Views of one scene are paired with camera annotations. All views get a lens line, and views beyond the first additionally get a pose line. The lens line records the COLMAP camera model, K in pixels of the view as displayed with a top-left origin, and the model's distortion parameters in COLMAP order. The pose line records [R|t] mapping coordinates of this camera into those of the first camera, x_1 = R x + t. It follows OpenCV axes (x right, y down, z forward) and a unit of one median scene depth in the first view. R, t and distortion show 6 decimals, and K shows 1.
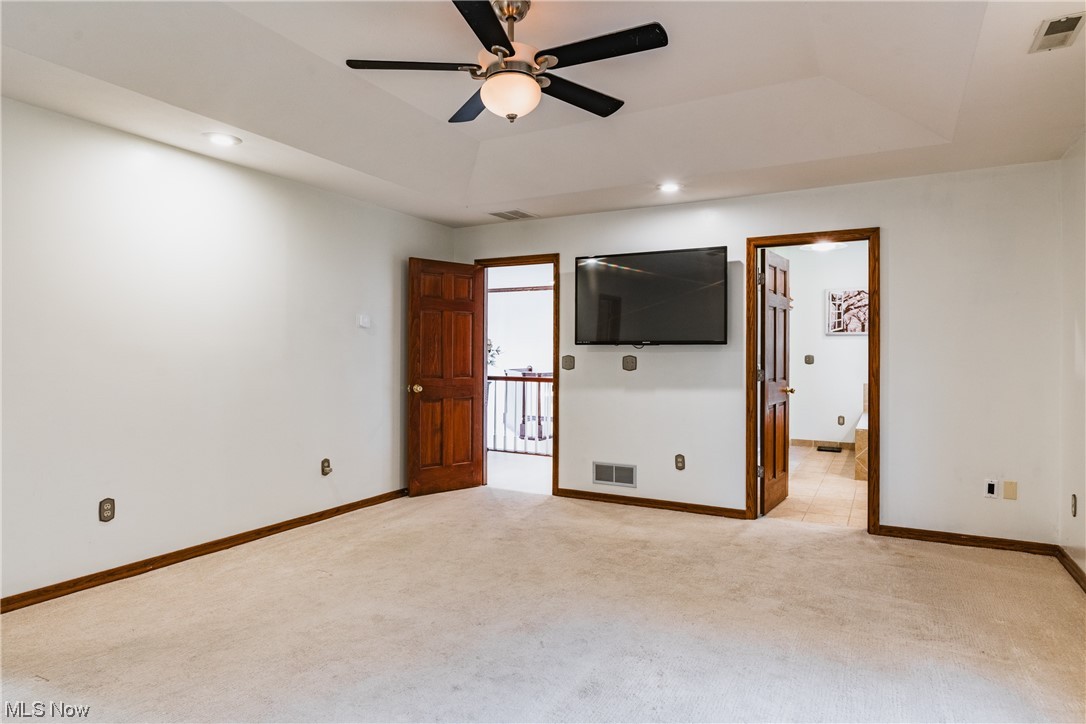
lens RADIAL K [[628.5, 0, 545.6], [0, 628.5, 359.2], [0, 0, 1]] dist [-0.009242, 0.002153]
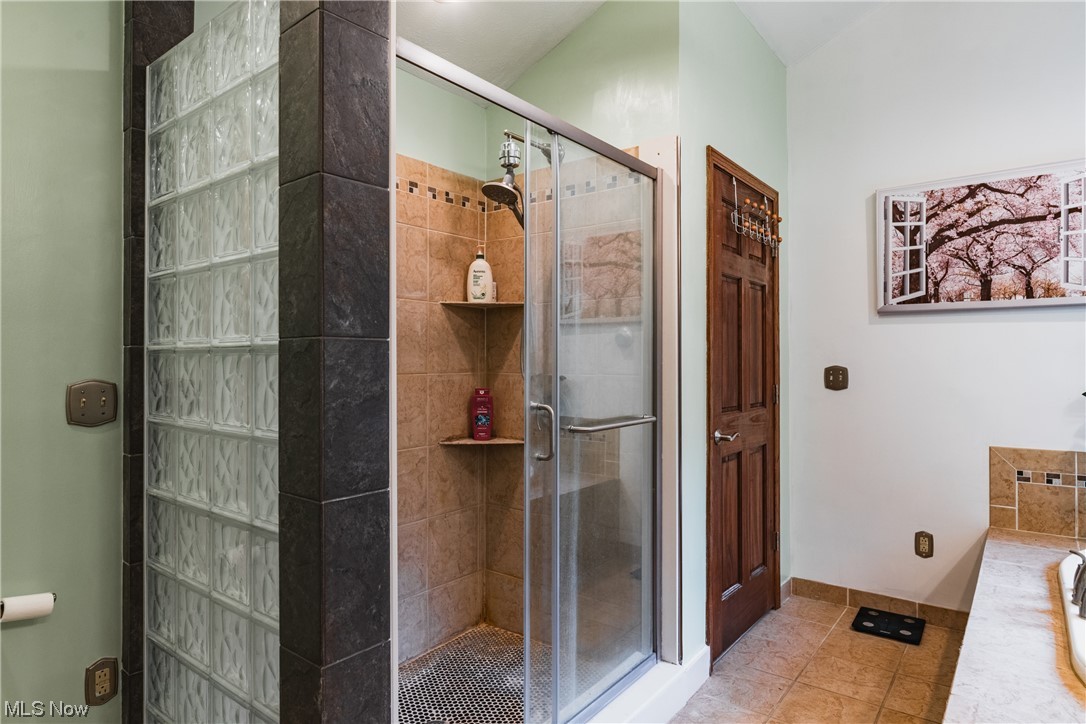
lens RADIAL K [[628.5, 0, 541.9], [0, 628.5, 357.1], [0, 0, 1]] dist [-0.009242, 0.002153]
pose [[0.988742, -0.004180, -0.149571, 0.307723], [0.001911, 0.999881, -0.015313, -0.006835], [0.149617, 0.014854, 0.988632, 0.607105]]
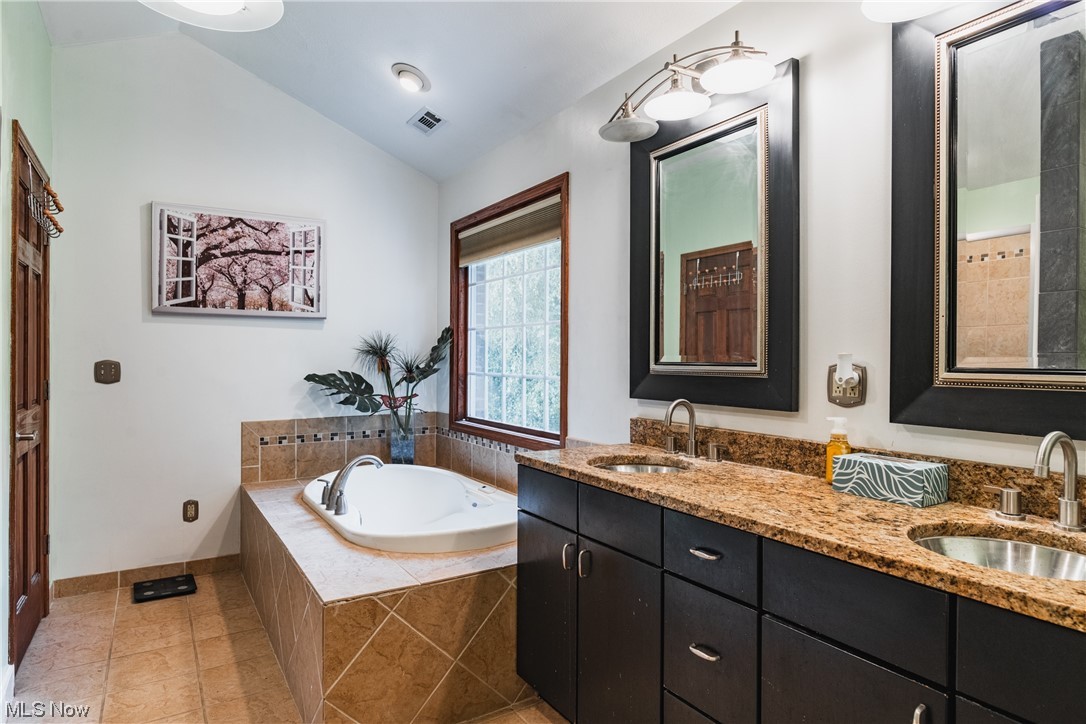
lens RADIAL K [[628.5, 0, 546.2], [0, 628.5, 355.7], [0, 0, 1]] dist [-0.009242, 0.002153]
pose [[0.484567, 0.002055, 0.874752, 0.212175], [0.005644, 0.999969, -0.005475, -0.006122], [-0.874736, 0.007590, 0.484540, 0.577584]]
